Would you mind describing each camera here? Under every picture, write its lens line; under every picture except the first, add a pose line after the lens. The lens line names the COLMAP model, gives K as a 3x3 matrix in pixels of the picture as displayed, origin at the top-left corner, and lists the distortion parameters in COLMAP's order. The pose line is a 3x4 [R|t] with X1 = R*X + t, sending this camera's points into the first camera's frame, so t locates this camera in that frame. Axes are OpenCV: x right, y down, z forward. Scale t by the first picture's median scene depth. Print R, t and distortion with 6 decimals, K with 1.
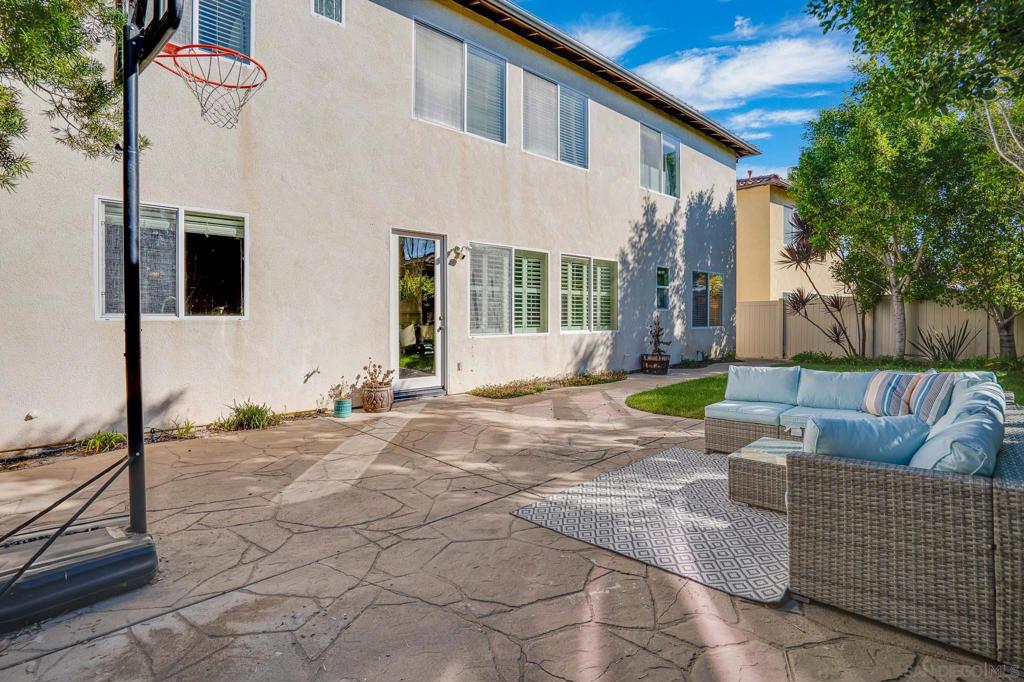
lens RADIAL K [[476.5, 0, 495.5], [0, 476.5, 329.5], [0, 0, 1]] dist [0.002912, 0.000824]
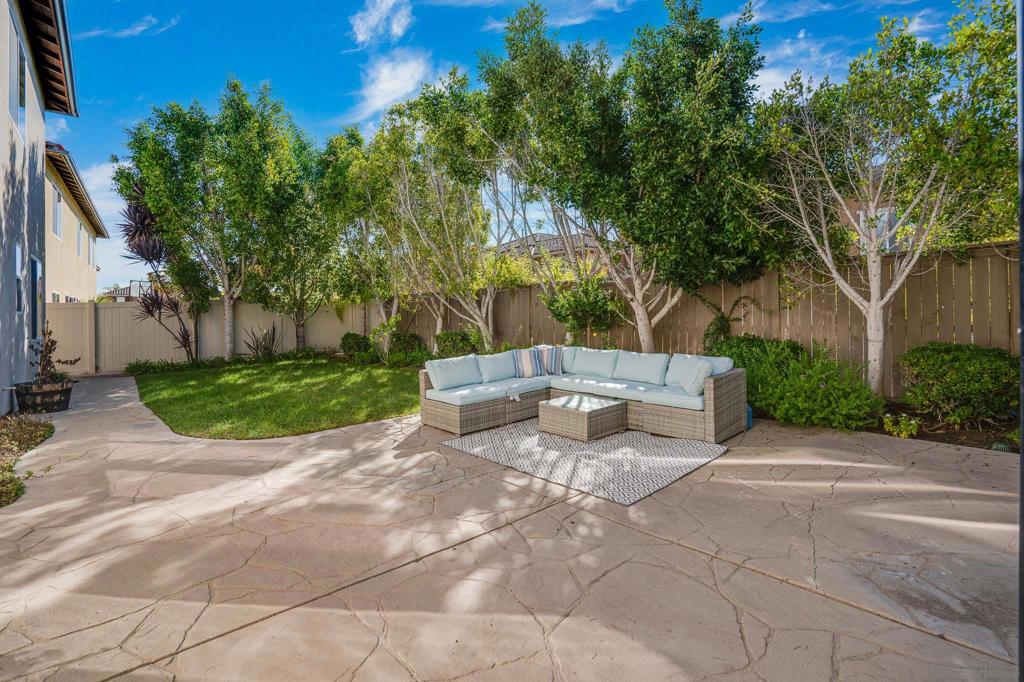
lens RADIAL K [[476.5, 0, 495.5], [0, 476.5, 329.5], [0, 0, 1]] dist [0.002912, 0.000824]
pose [[0.003032, -0.007062, 0.999970, -0.931854], [0.026849, 0.999615, 0.006979, -0.017815], [-0.999635, 0.026827, 0.003220, 1.163015]]
